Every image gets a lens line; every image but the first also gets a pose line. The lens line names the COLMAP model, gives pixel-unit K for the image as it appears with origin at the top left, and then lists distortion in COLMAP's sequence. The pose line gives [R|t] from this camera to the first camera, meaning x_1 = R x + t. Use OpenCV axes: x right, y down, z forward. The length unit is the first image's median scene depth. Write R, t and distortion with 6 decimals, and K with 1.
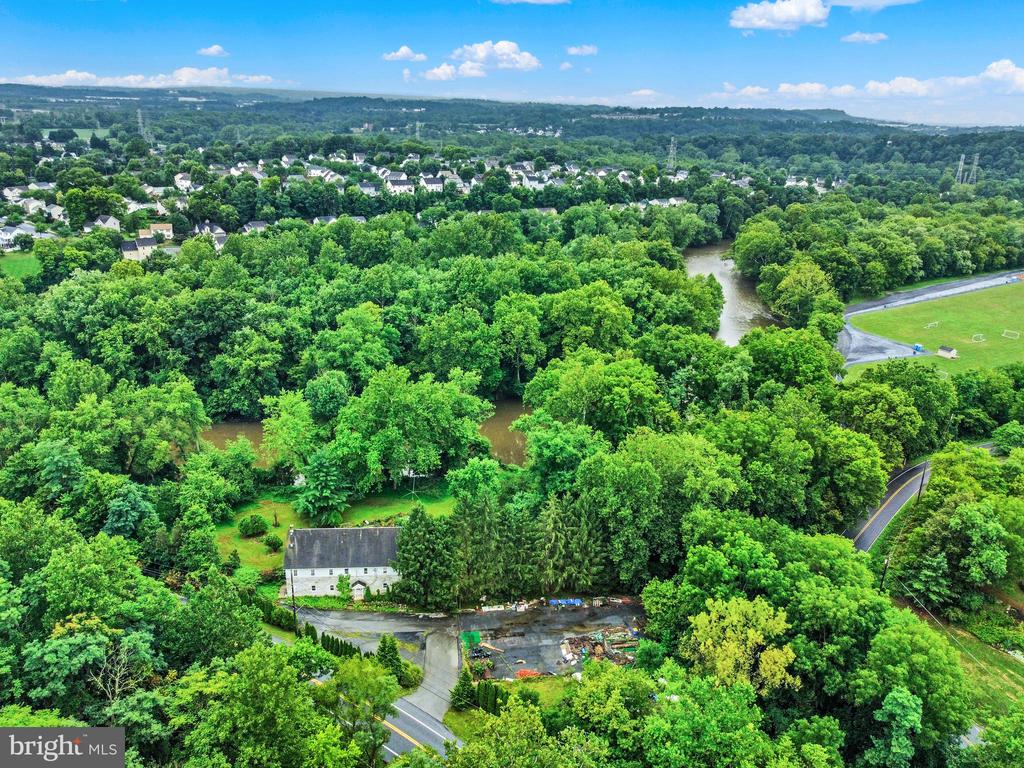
lens RADIAL K [[777.9, 0, 513.0], [0, 777.9, 381.3], [0, 0, 1]] dist [0.003066, -0.006476]
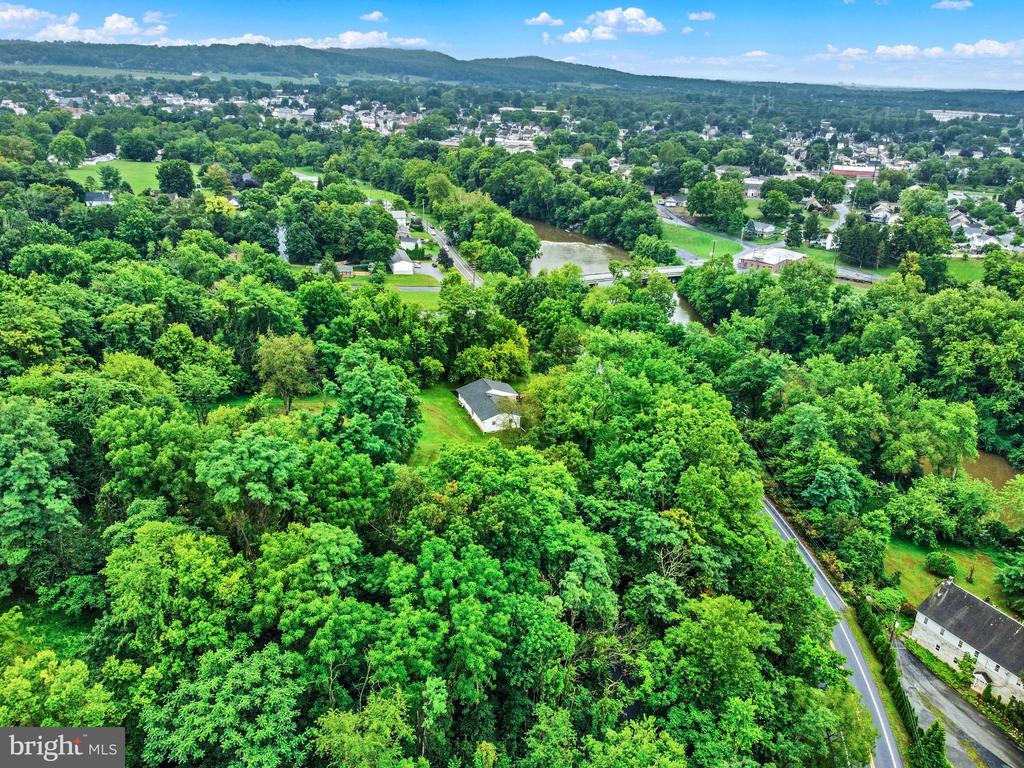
lens RADIAL K [[777.9, 0, 513.5], [0, 777.9, 383.1], [0, 0, 1]] dist [0.003066, -0.006476]
pose [[0.367345, 0.322993, -0.872200, 0.171954], [-0.332035, 0.921513, 0.201411, -0.028351], [0.868798, 0.215614, 0.445758, 0.051530]]
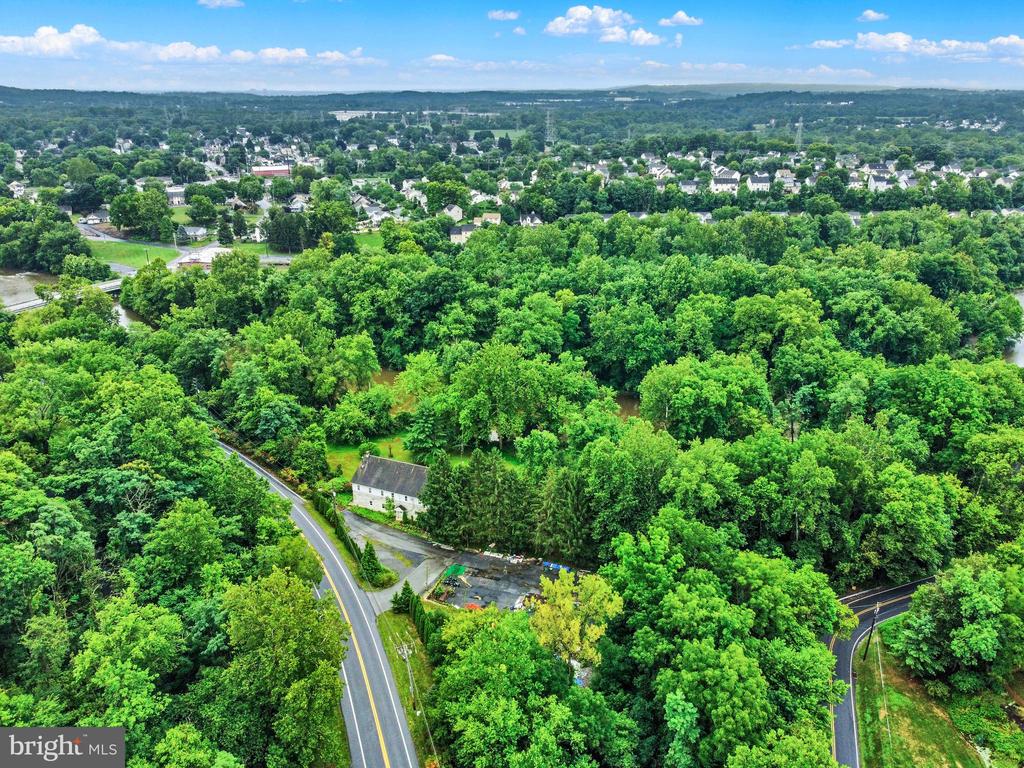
lens RADIAL K [[777.9, 0, 512.7], [0, 777.9, 384.2], [0, 0, 1]] dist [0.003066, -0.006476]
pose [[0.867594, 0.141573, -0.476694, 0.335833], [-0.137708, 0.989528, 0.043248, -0.007306], [0.477825, 0.028123, 0.878005, -0.002095]]
